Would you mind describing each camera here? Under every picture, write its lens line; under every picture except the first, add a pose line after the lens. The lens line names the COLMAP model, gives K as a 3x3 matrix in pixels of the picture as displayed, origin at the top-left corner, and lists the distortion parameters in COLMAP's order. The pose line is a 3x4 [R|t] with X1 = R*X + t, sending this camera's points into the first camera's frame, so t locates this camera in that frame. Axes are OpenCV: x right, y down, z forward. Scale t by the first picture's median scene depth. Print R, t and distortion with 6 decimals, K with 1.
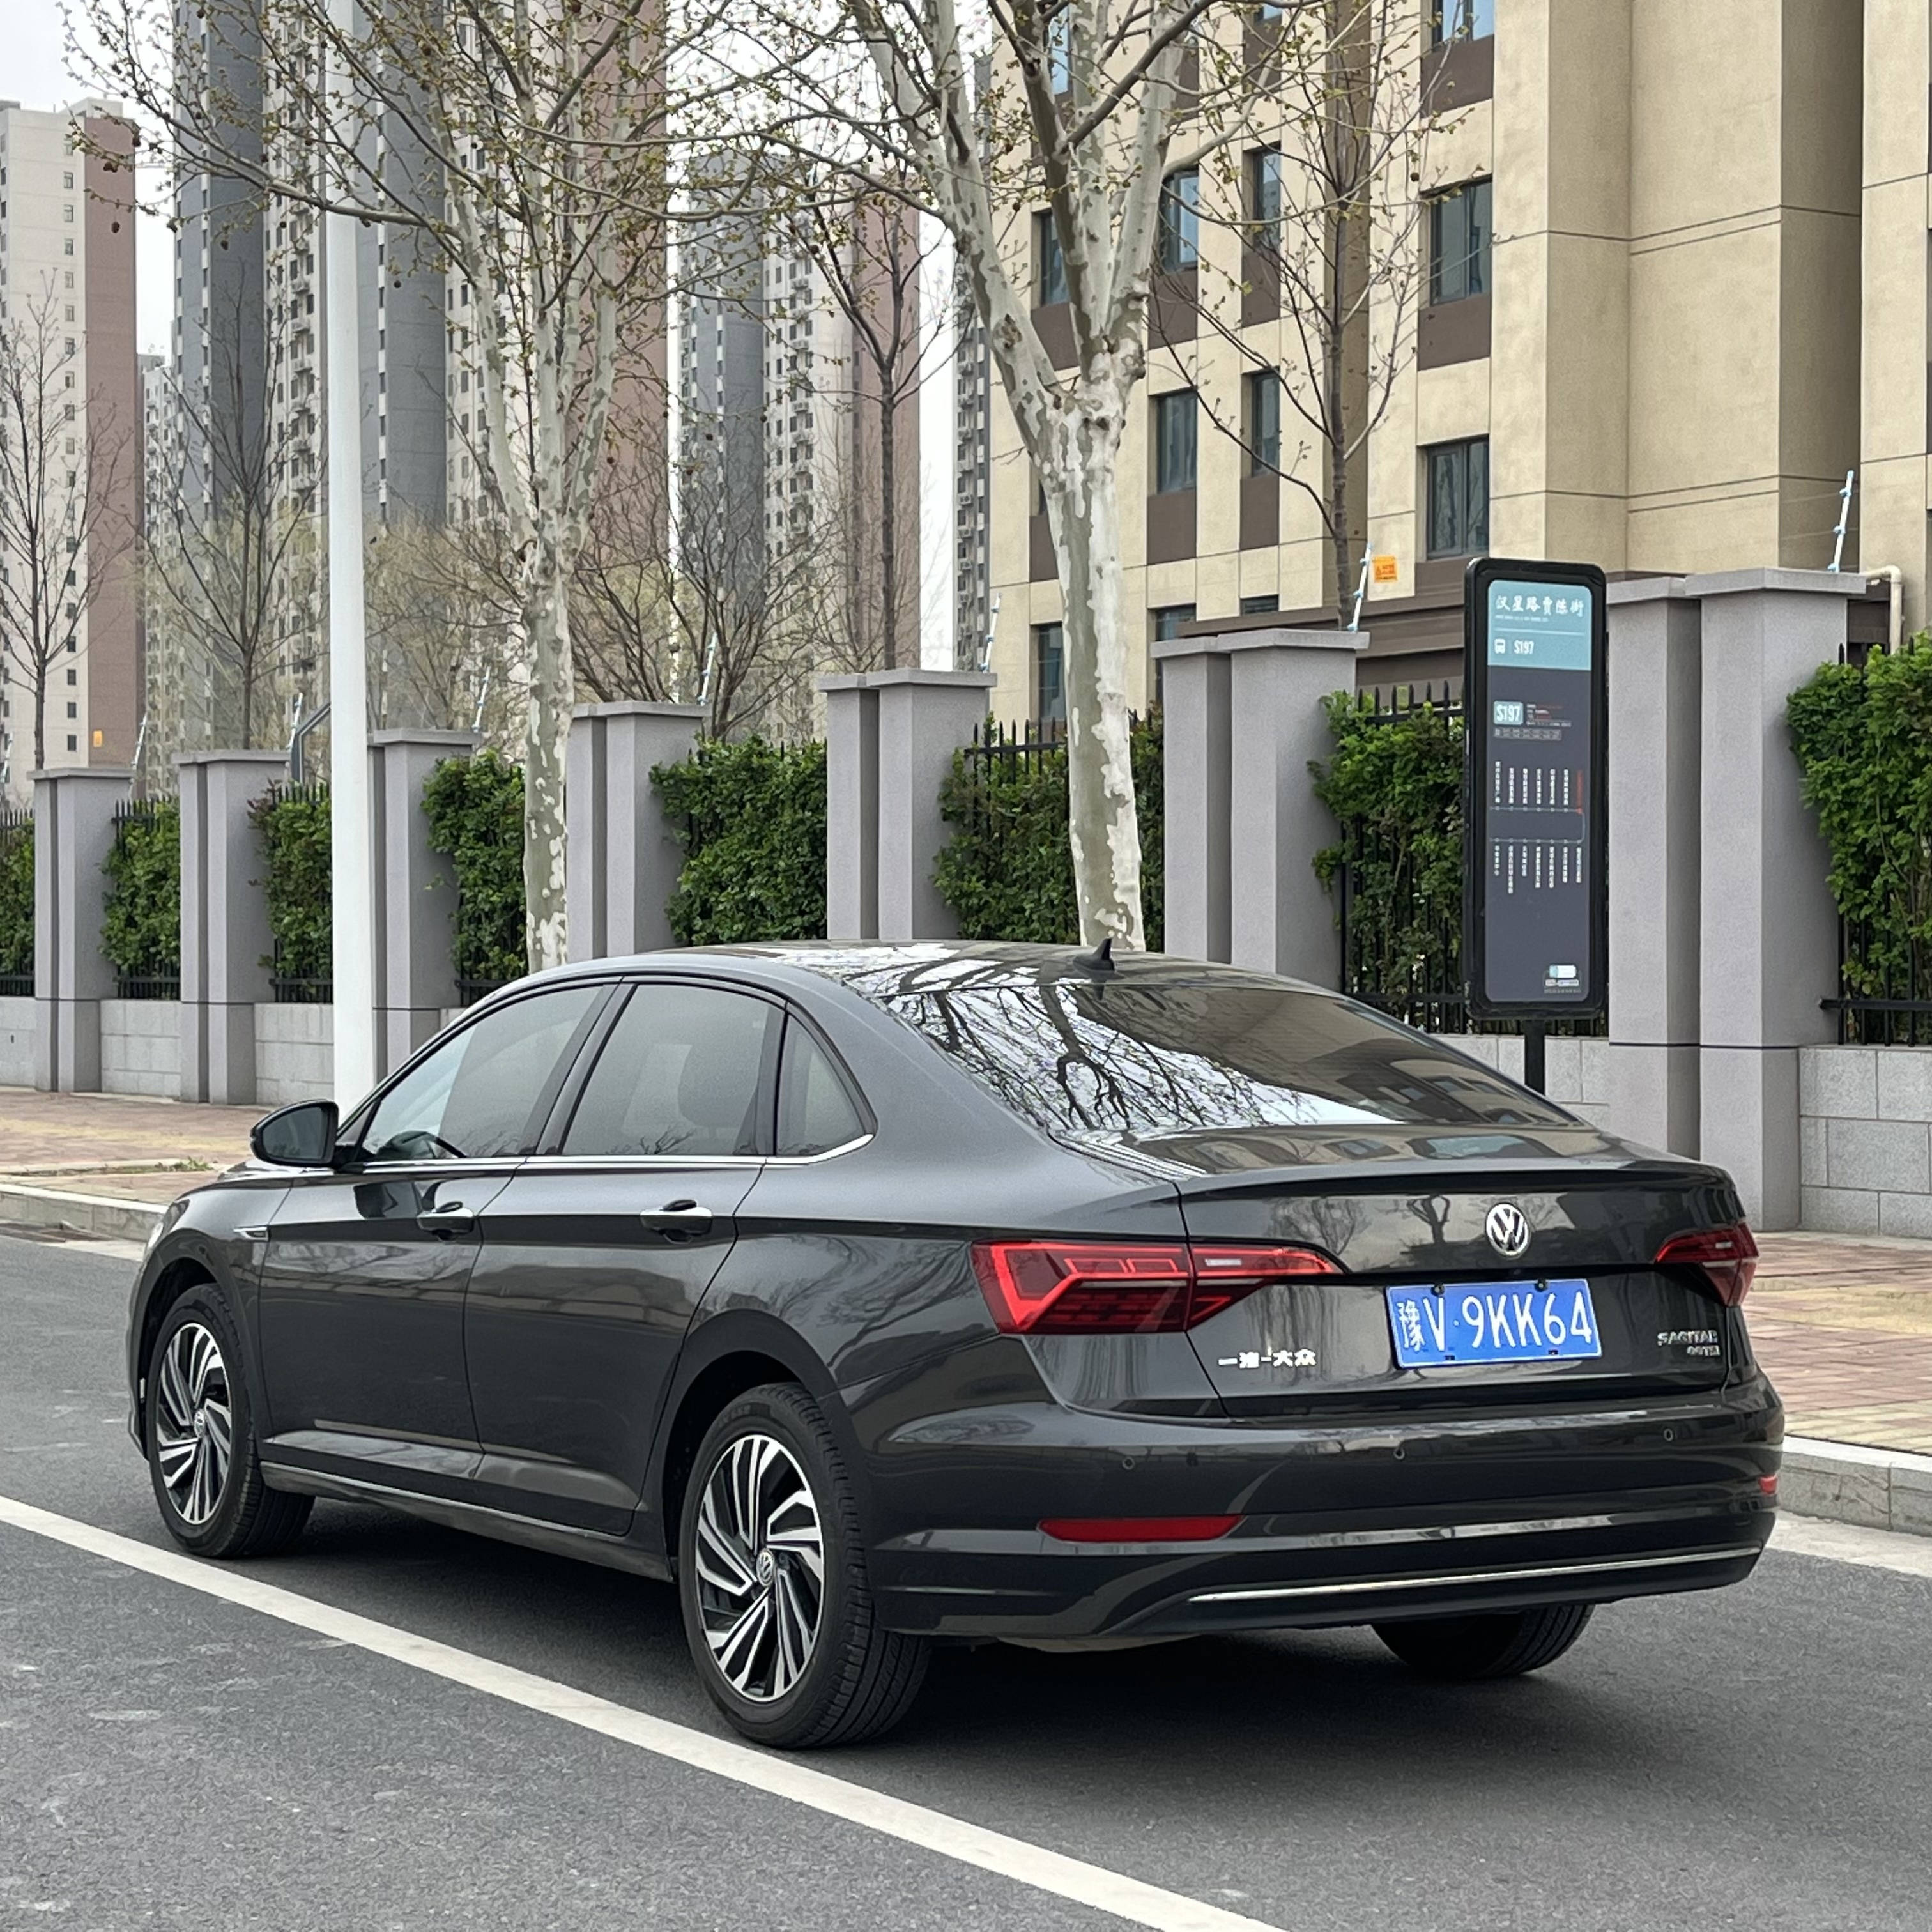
lens RADIAL K [[4294.8, 0, 966.0], [0, 4294.8, 966.0], [0, 0, 1]] dist [-0.016737, -0.001243]
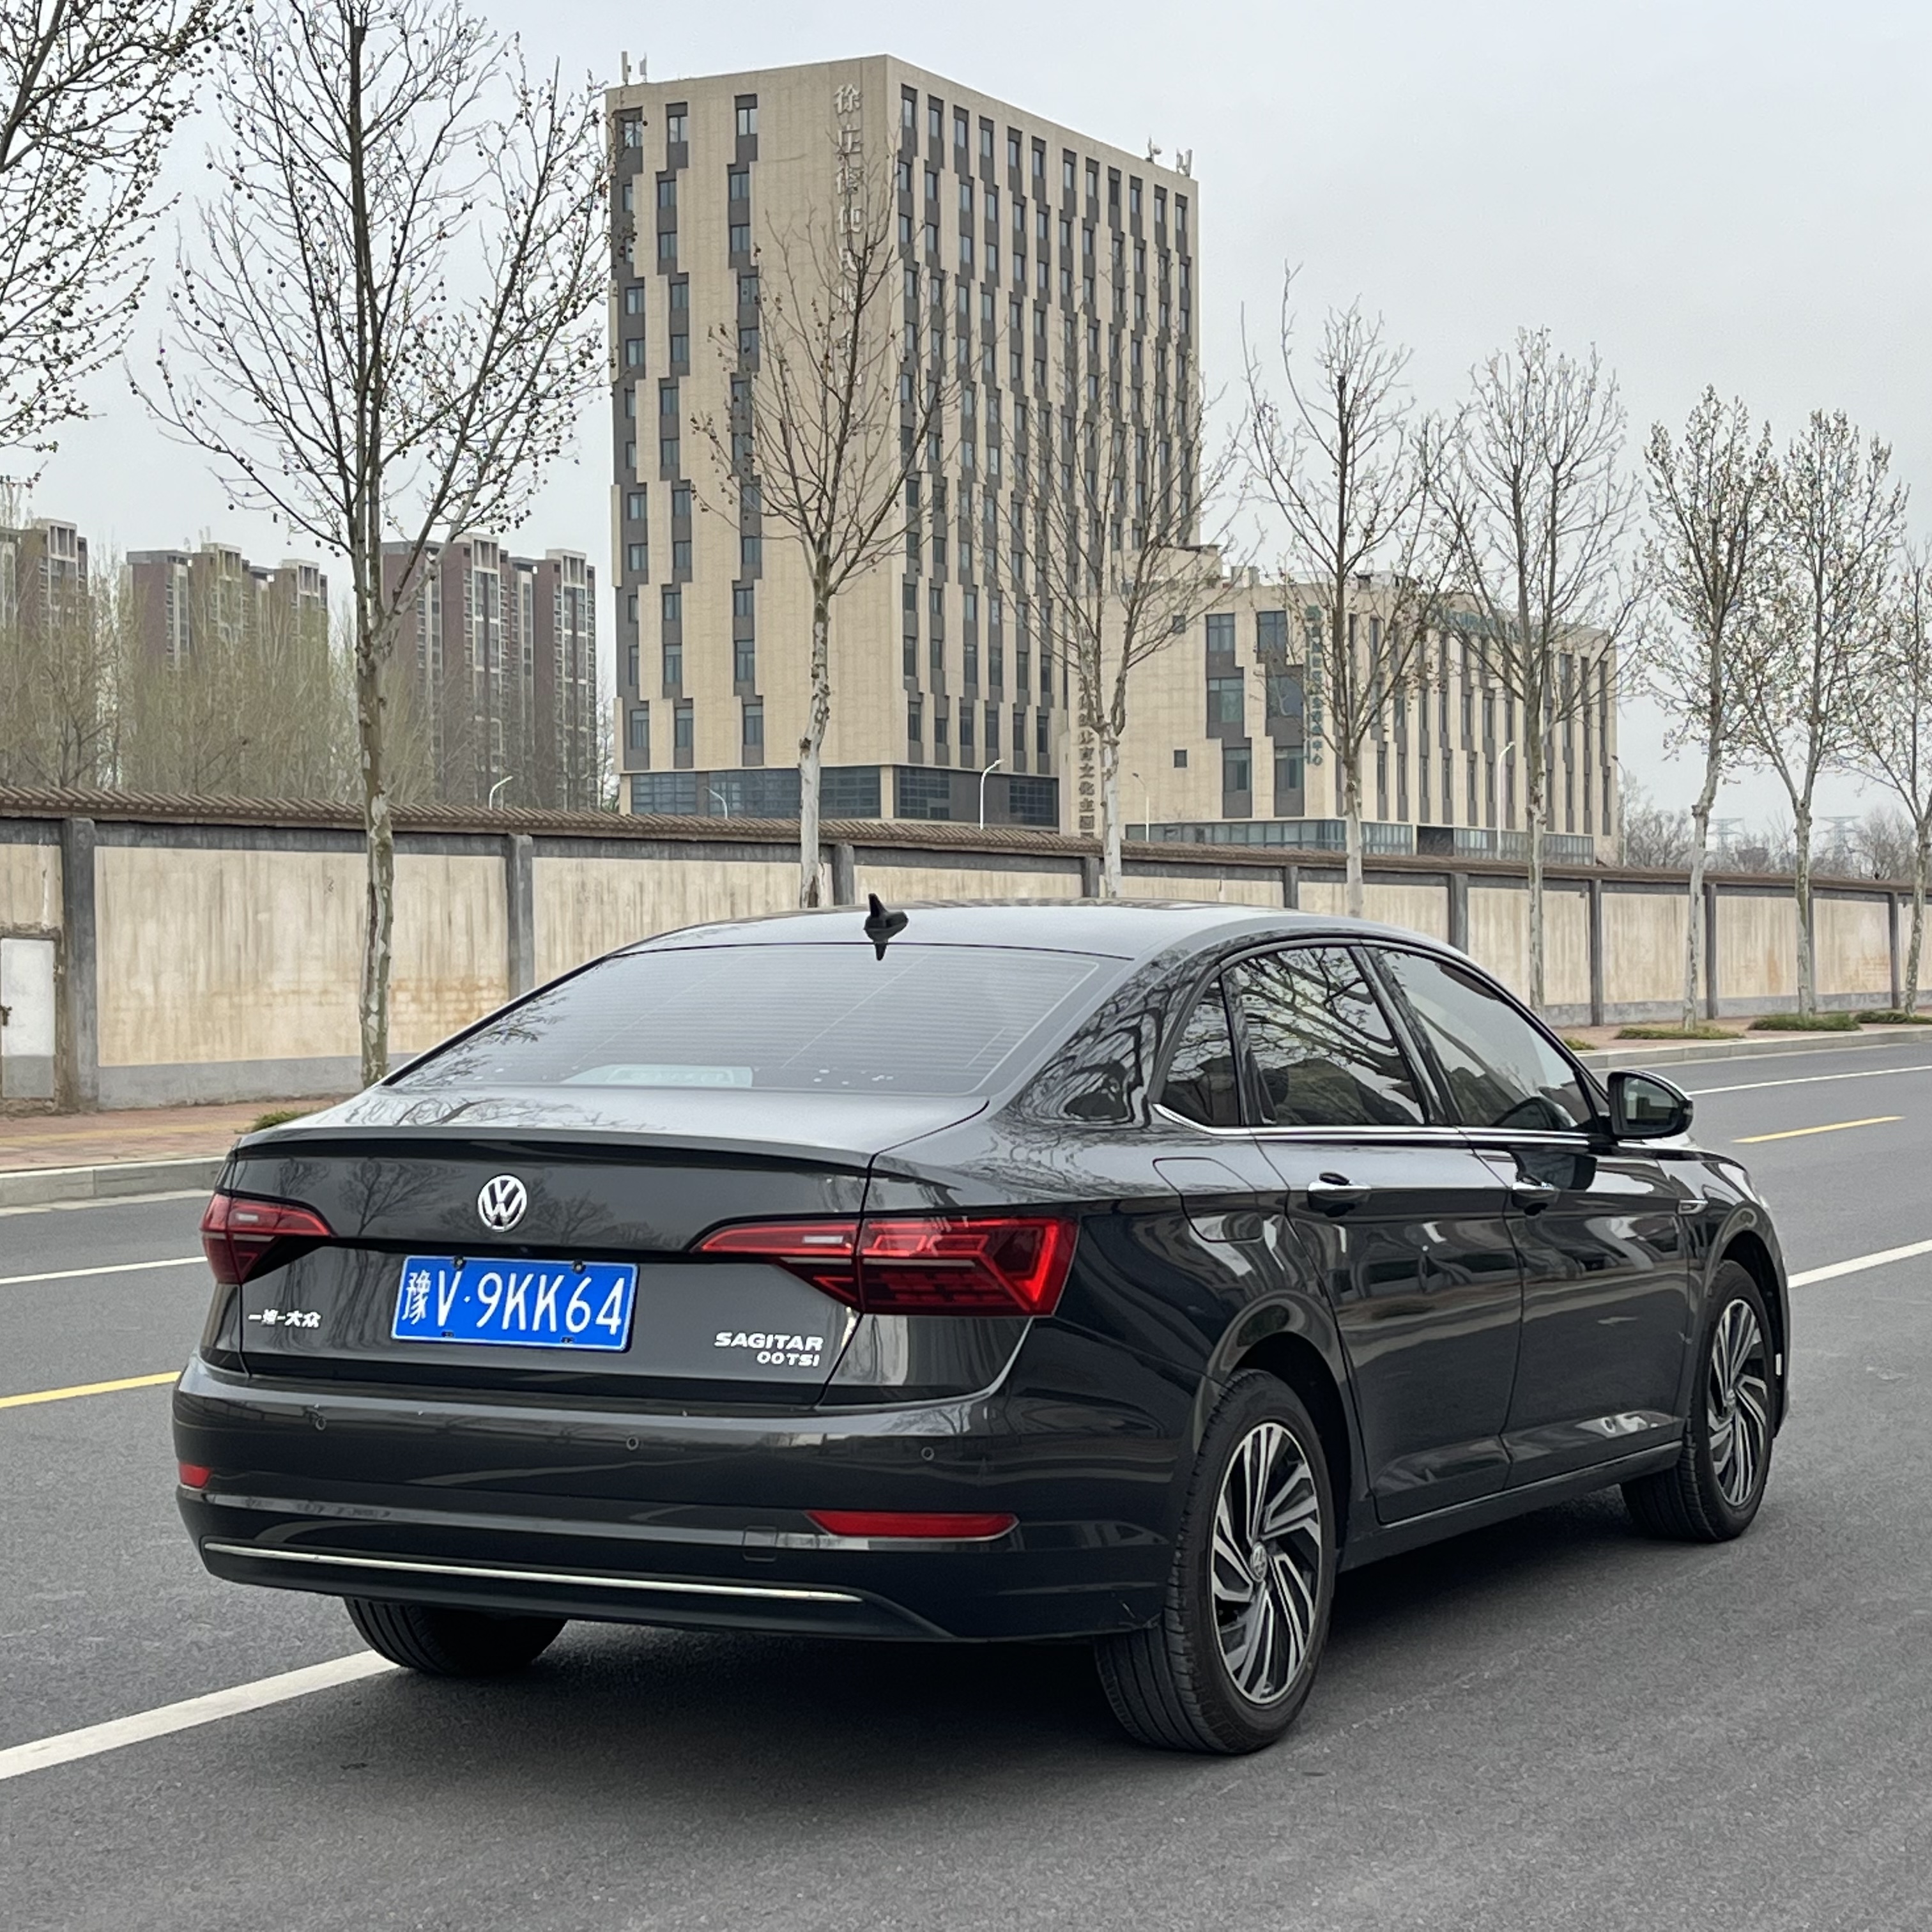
lens RADIAL K [[4070.9, 0, 988.5], [0, 4070.9, 963.8], [0, 0, 1]] dist [0.083809, 0.157013]
pose [[0.514071, -0.002775, -0.857743, 0.940573], [0.007273, 0.999973, 0.001124, 0.009249], [0.857717, -0.006816, 0.514077, 0.636000]]
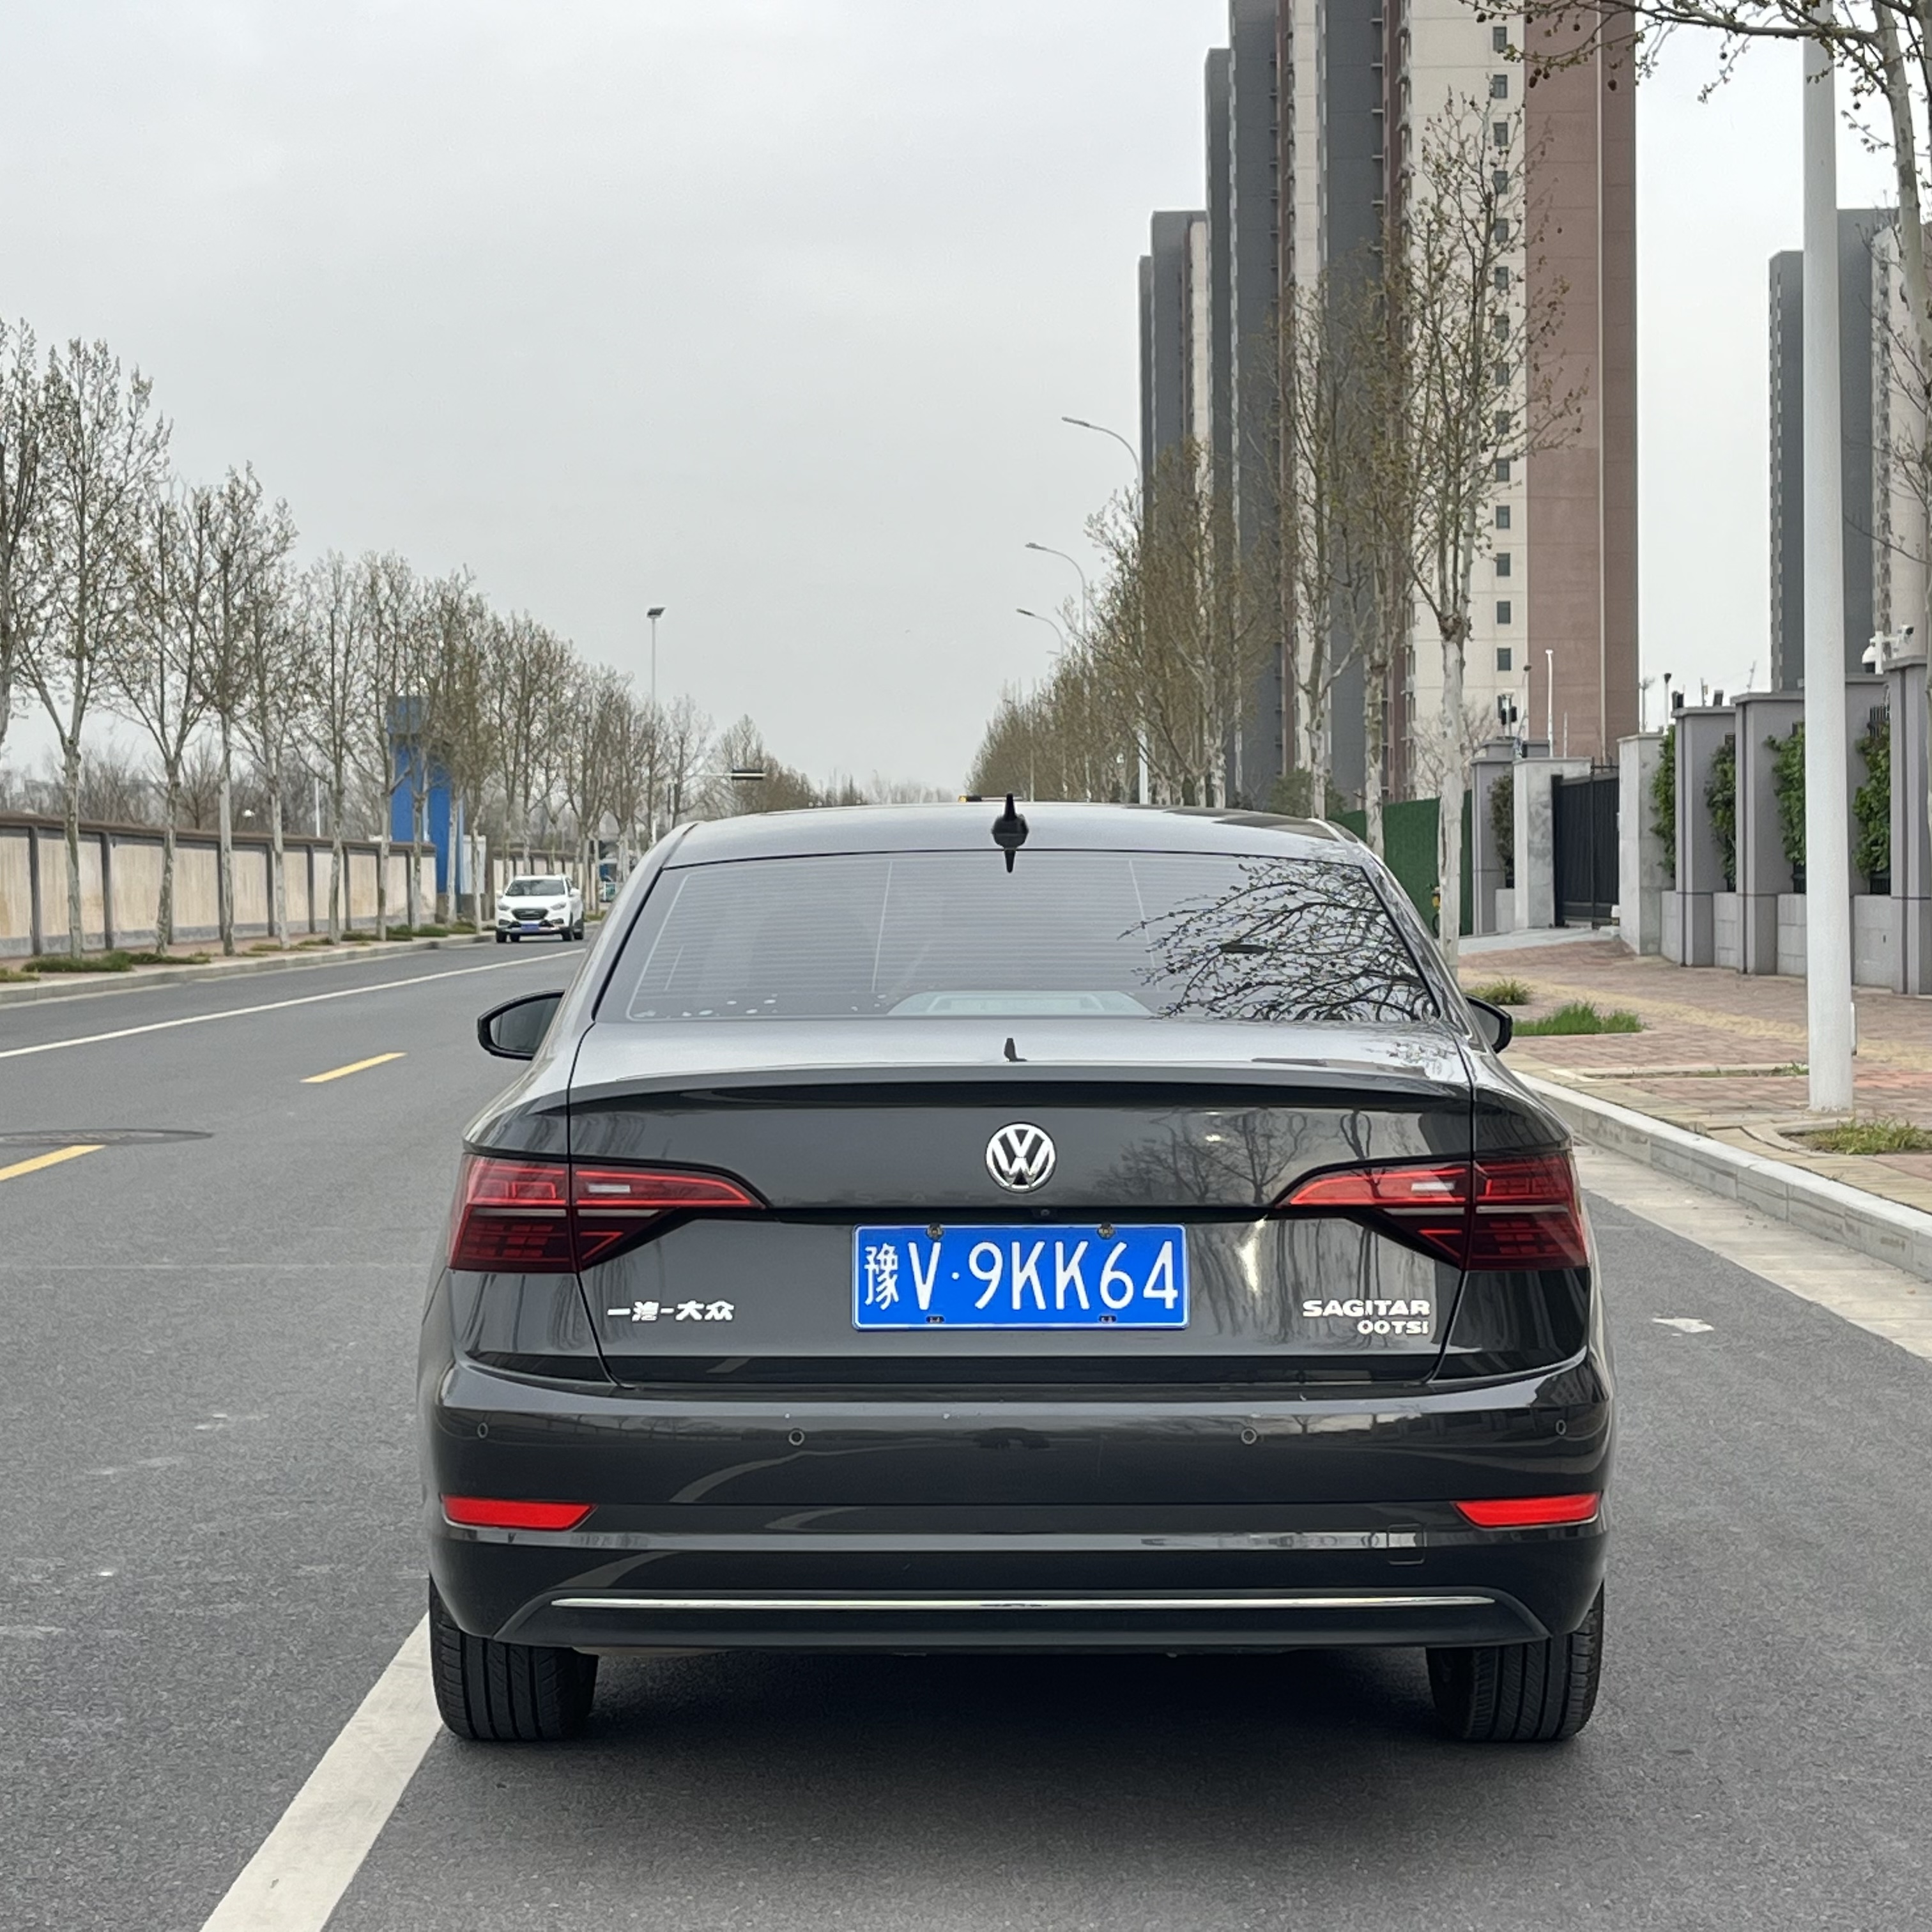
lens RADIAL K [[4070.9, 0, 988.5], [0, 4070.9, 963.8], [0, 0, 1]] dist [0.083809, 0.157013]
pose [[0.846577, 0.000416, -0.532265, 0.510430], [0.011751, 0.999741, 0.019473, 0.012429], [0.532136, -0.022740, 0.846354, 0.379464]]
